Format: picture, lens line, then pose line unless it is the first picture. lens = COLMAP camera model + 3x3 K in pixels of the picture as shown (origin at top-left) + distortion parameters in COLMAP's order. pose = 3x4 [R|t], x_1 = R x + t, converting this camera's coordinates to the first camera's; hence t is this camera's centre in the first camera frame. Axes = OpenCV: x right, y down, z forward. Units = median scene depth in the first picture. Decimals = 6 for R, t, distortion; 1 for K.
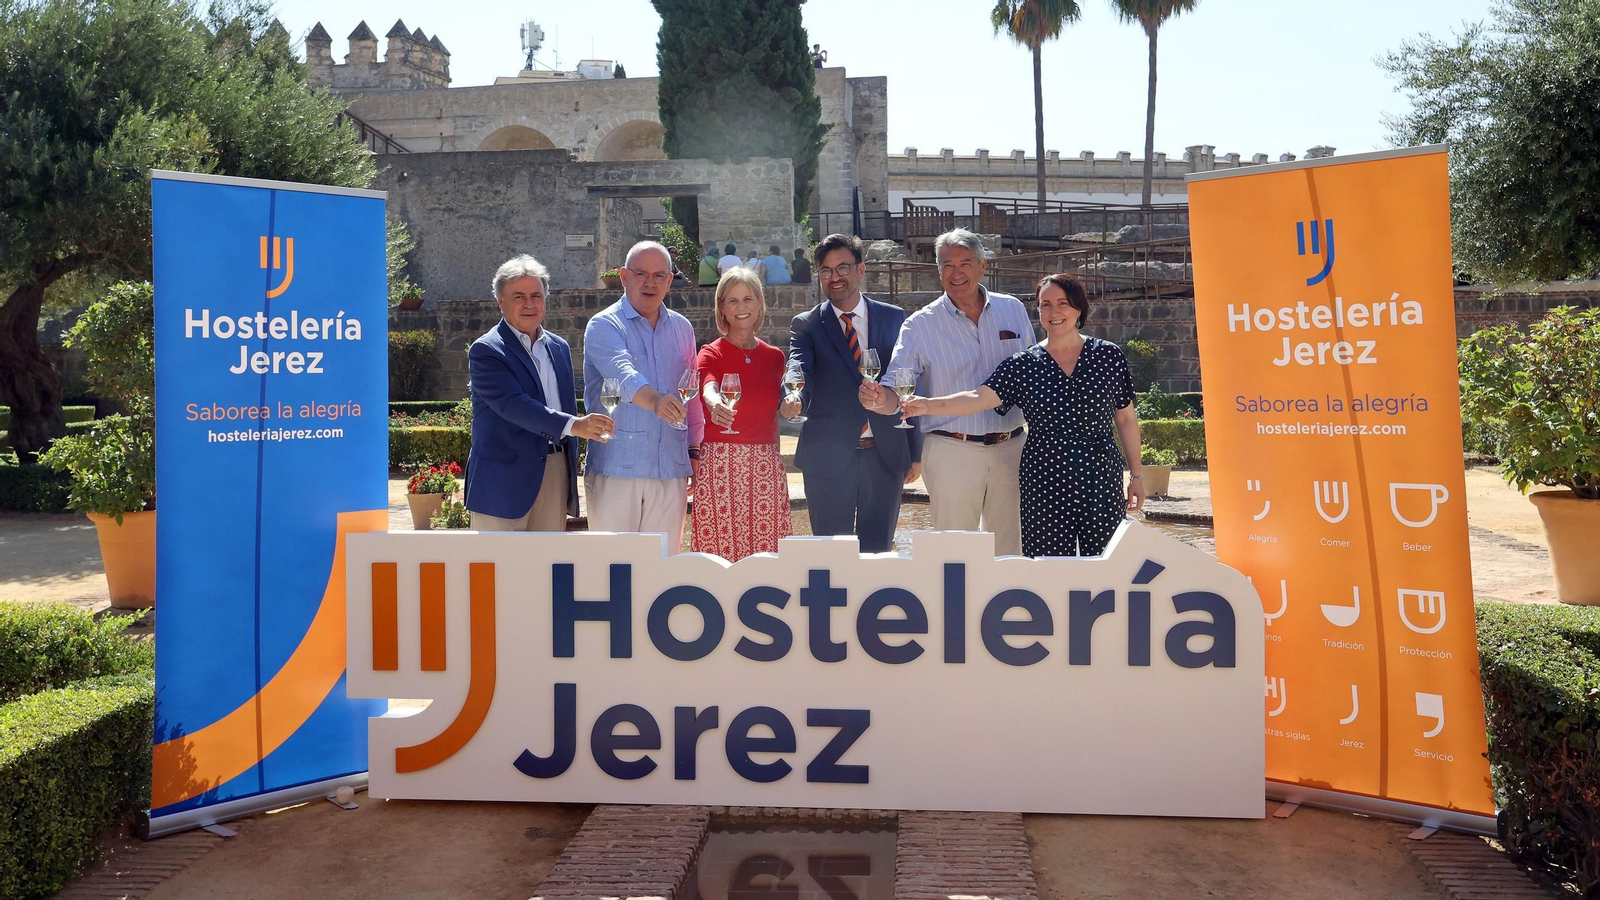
lens RADIAL K [[1510.7, 0, 816.8], [0, 1510.7, 392.3], [0, 0, 1]] dist [0.032297, 0.017415]
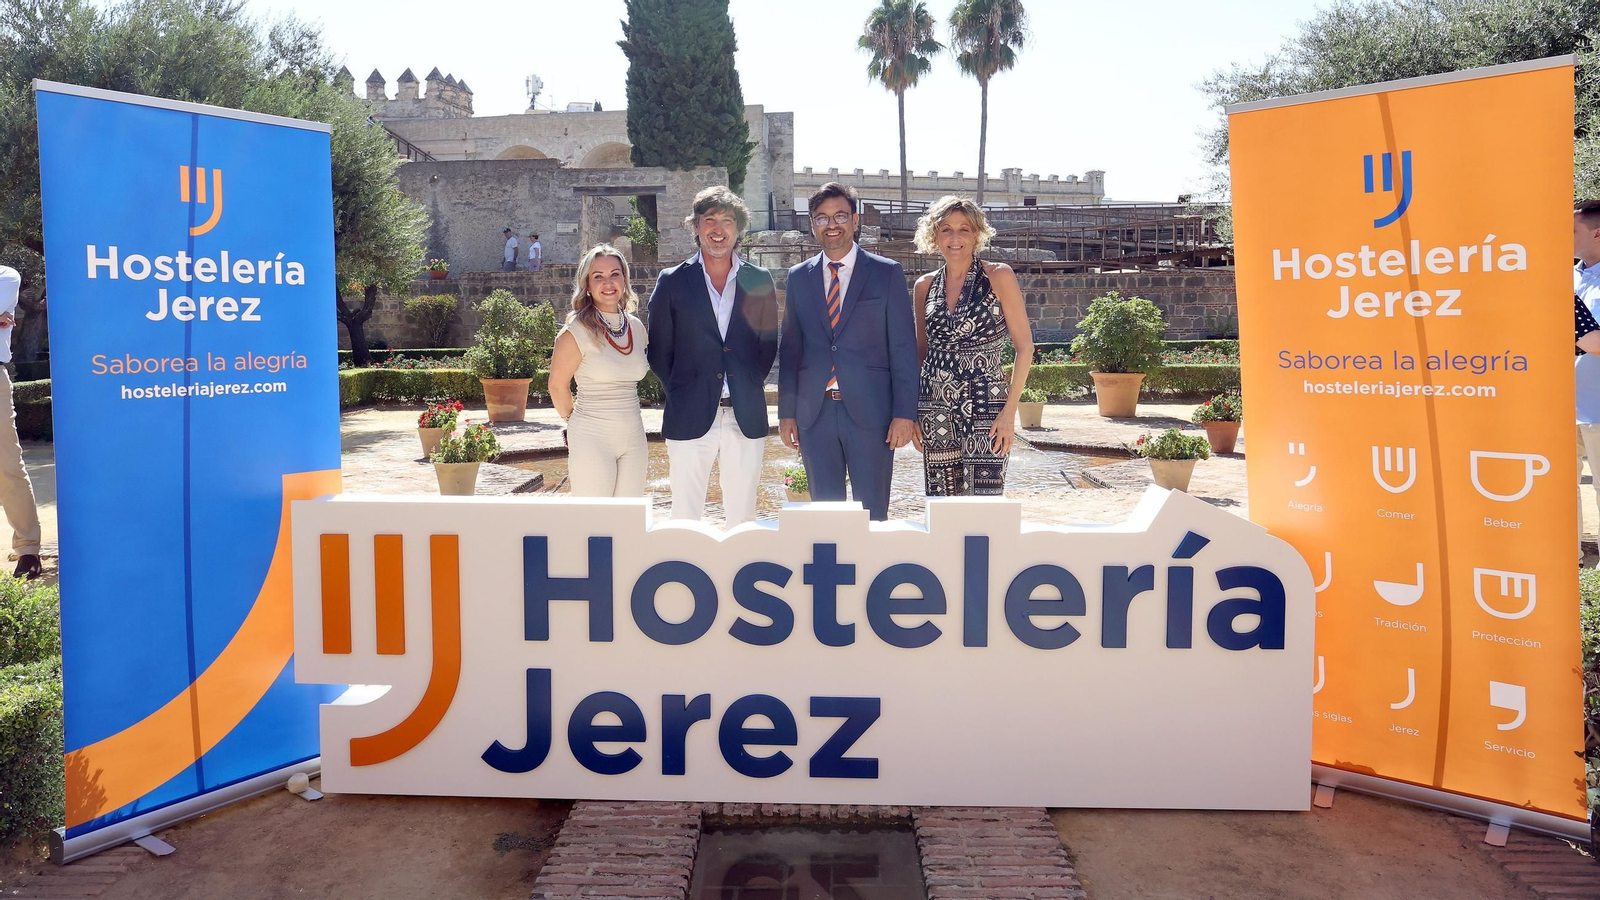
lens RADIAL K [[1080.2, 0, 793.7], [0, 1080.2, 369.7], [0, 0, 1]] dist [-0.044839, 0.064460]
pose [[0.998728, 0.001964, 0.050383, -0.047740], [-0.003249, 0.999671, 0.025448, -0.001270], [-0.050316, -0.025579, 0.998406, 0.360103]]
